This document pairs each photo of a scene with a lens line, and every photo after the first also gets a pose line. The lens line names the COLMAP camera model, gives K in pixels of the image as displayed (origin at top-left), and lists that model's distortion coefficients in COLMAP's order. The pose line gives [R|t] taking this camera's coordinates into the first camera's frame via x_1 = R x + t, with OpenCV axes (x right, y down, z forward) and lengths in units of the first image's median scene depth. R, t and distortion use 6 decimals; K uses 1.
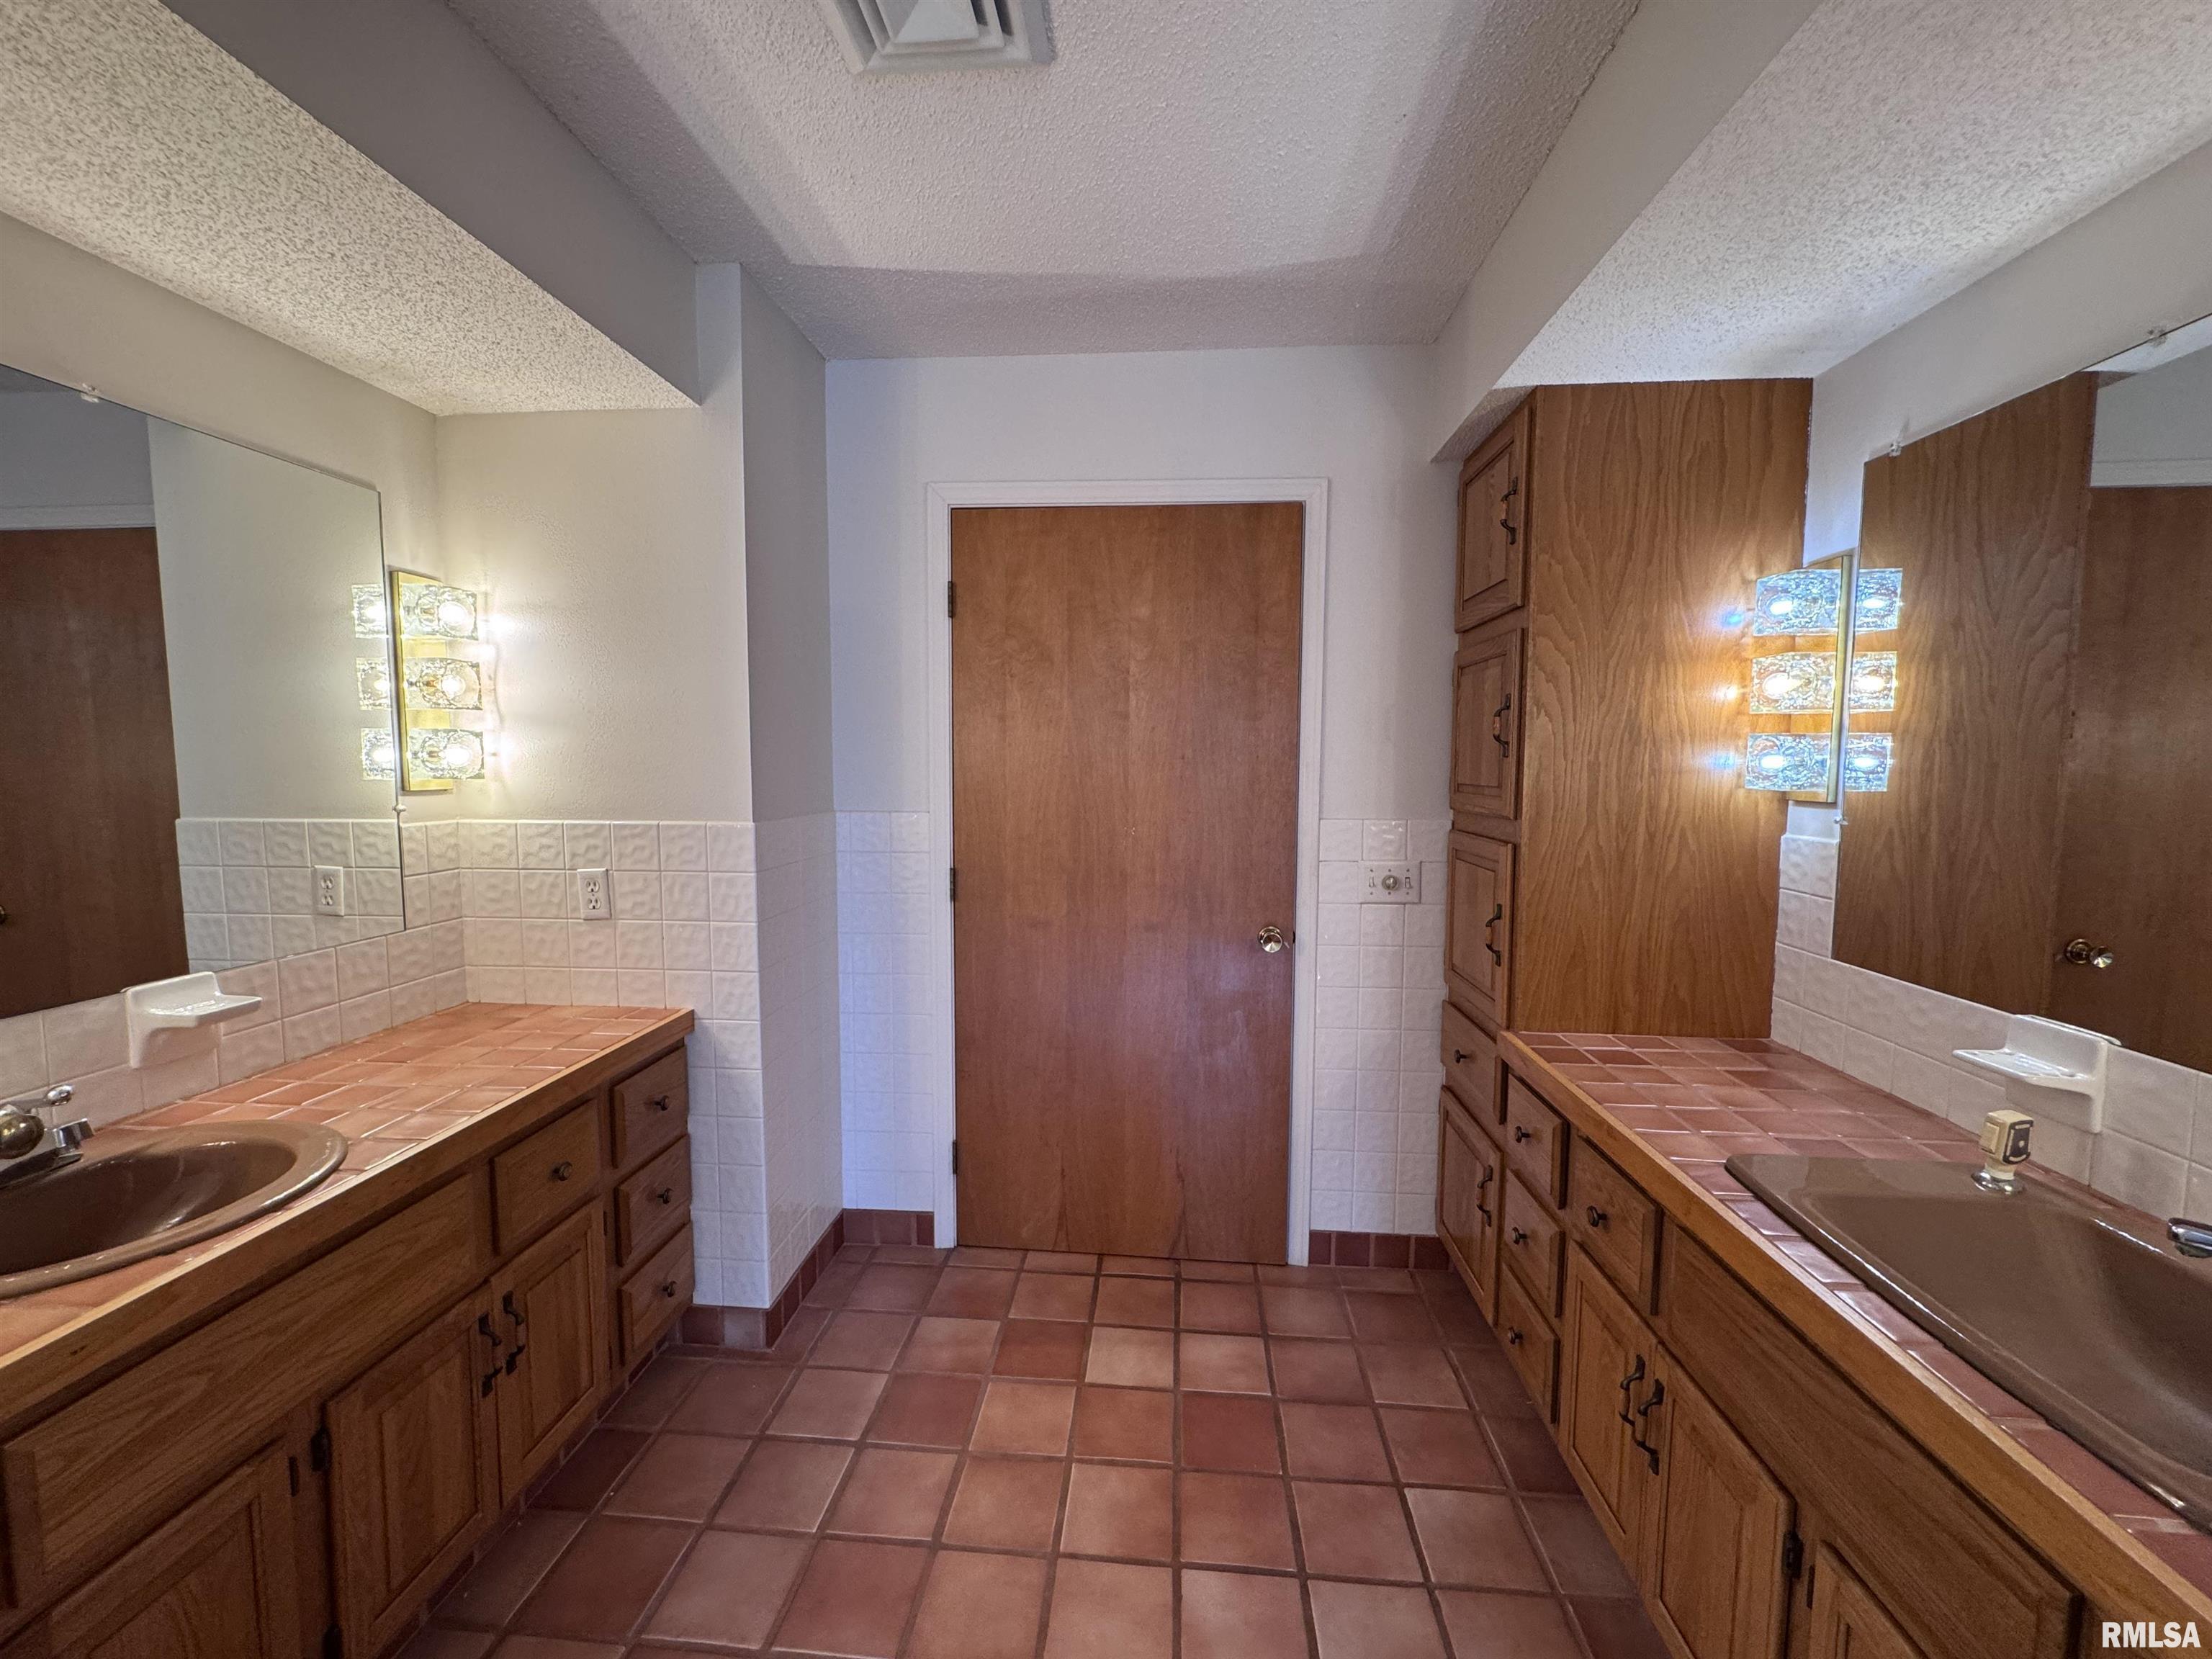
lens RADIAL K [[879.8, 0, 1111.5], [0, 879.8, 830.7], [0, 0, 1]] dist [-0.002131, 0.000512]
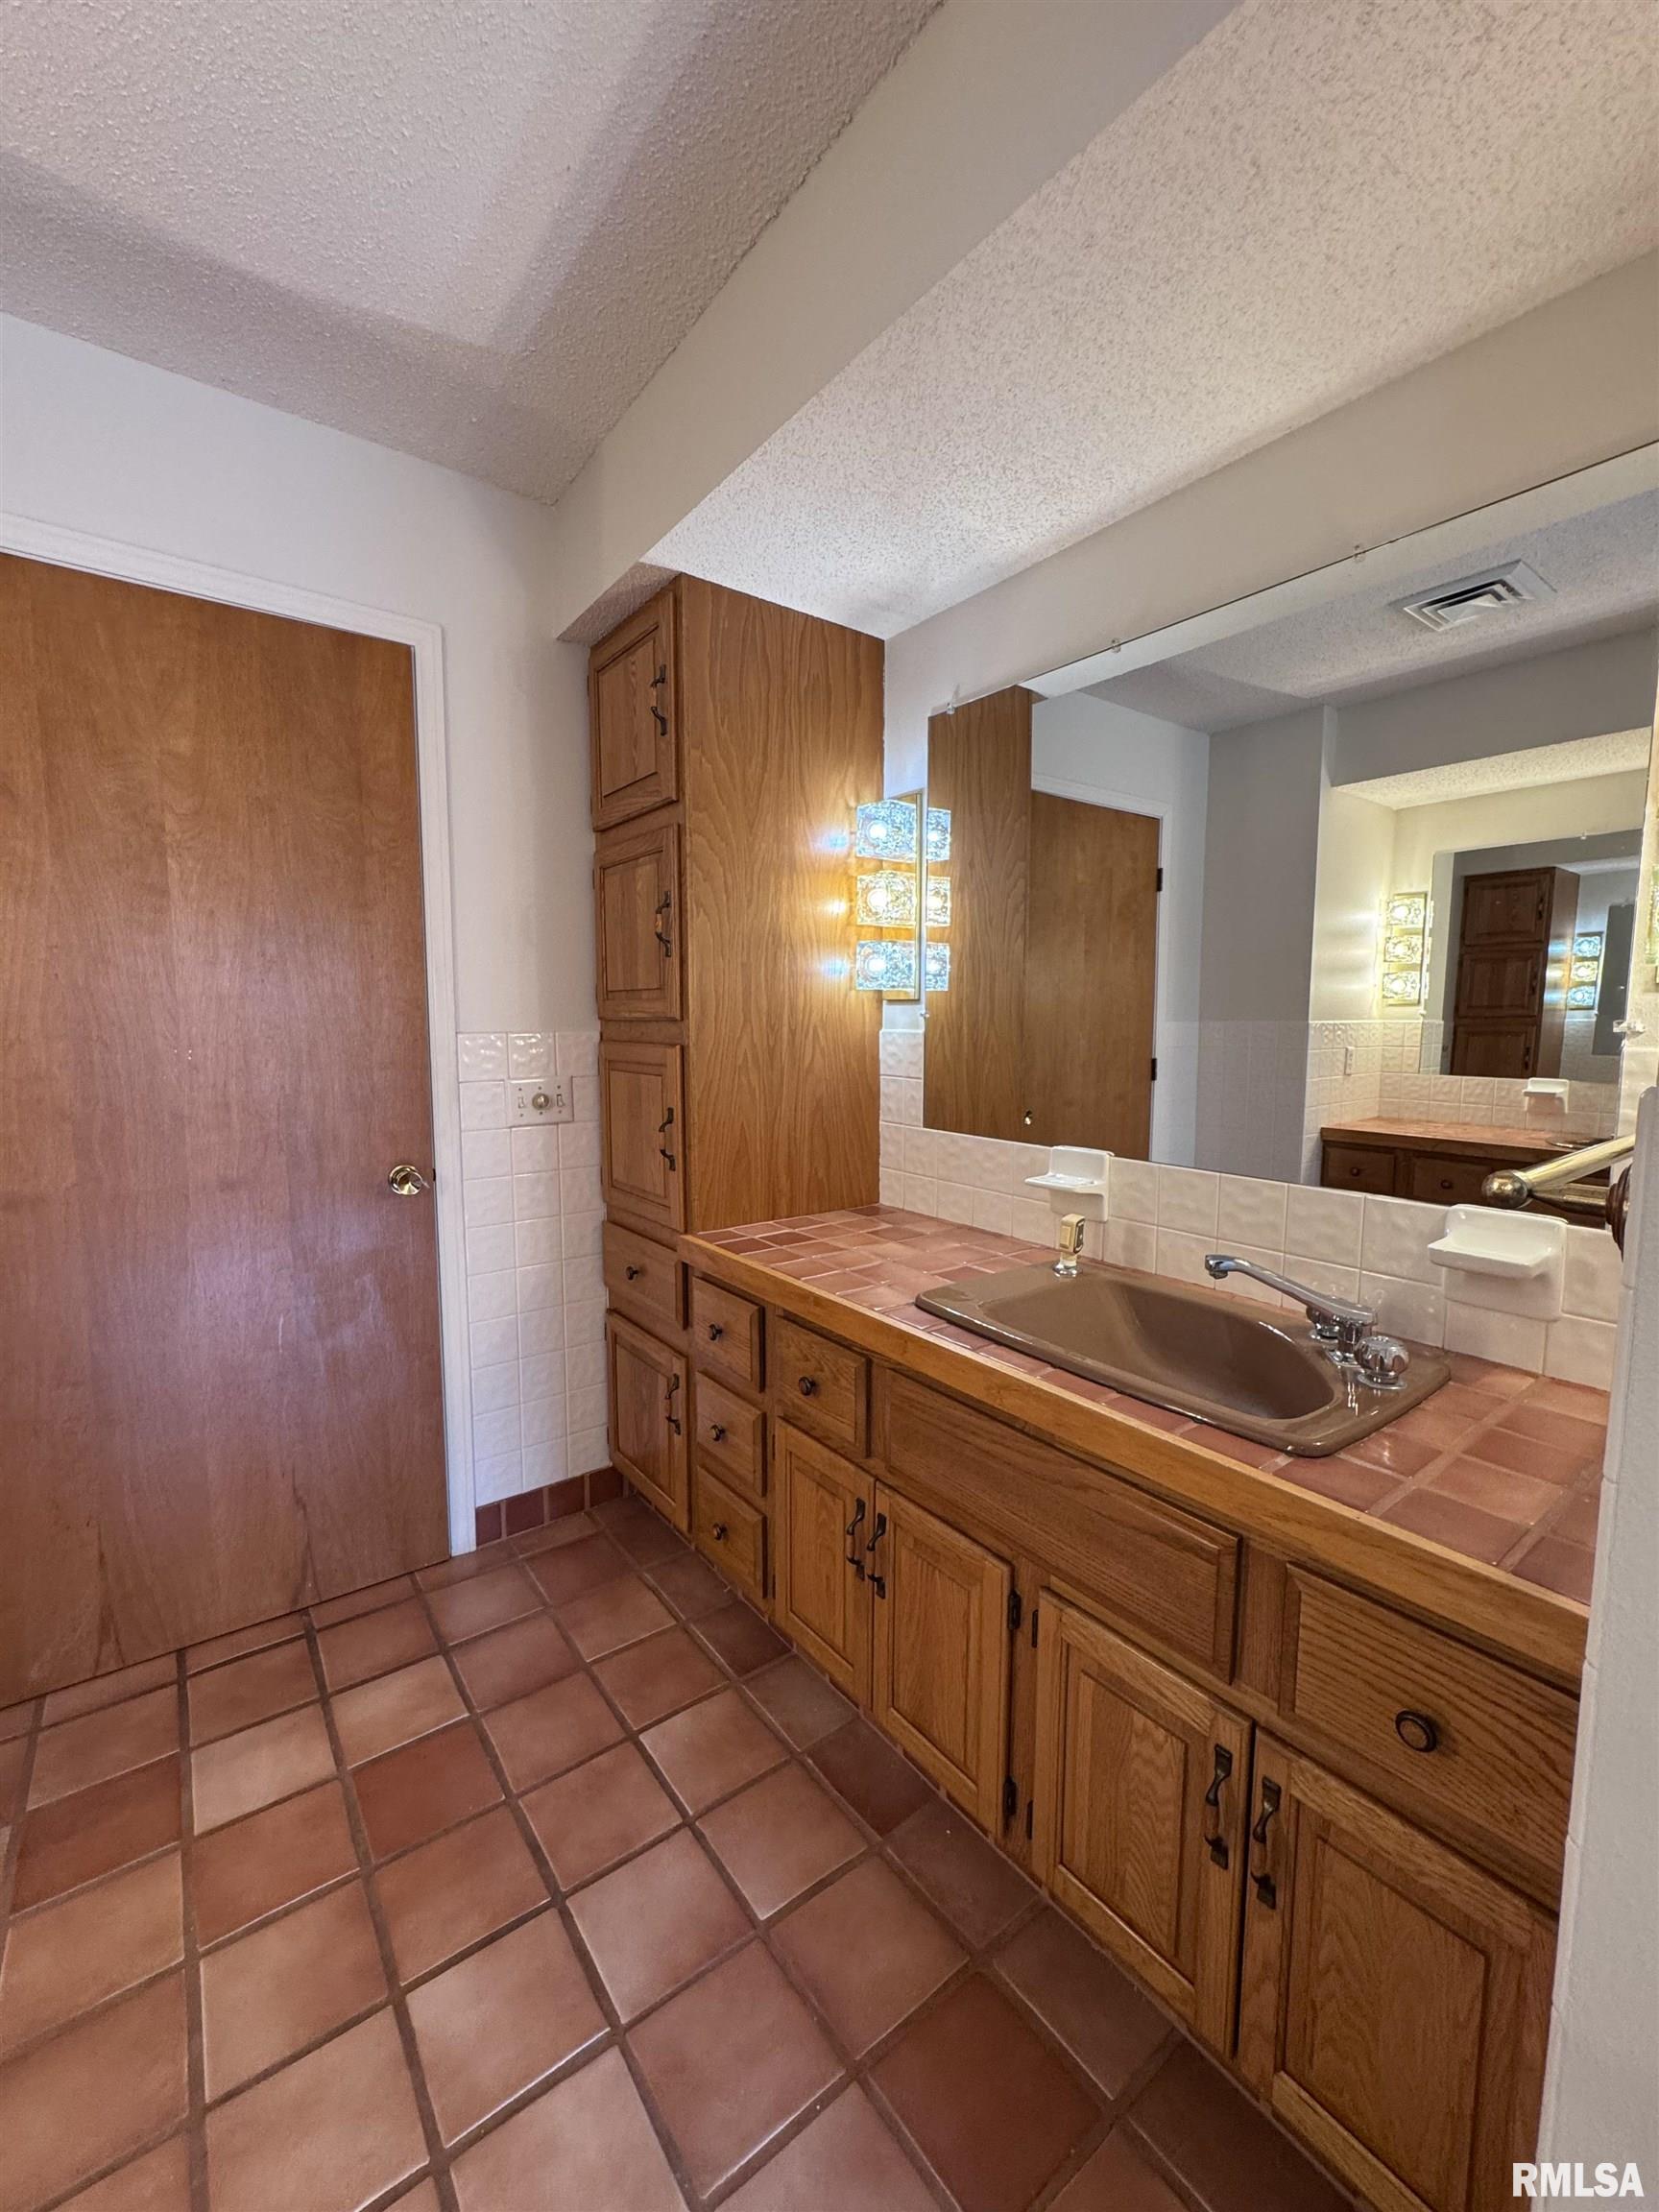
lens RADIAL K [[879.8, 0, 819.9], [0, 879.8, 1105.4], [0, 0, 1]] dist [-0.002131, 0.000512]
pose [[0.752405, -0.068977, 0.655079, -0.078572], [0.053631, 0.997615, 0.043445, 0.049615], [-0.656514, 0.002444, 0.754310, 0.159441]]
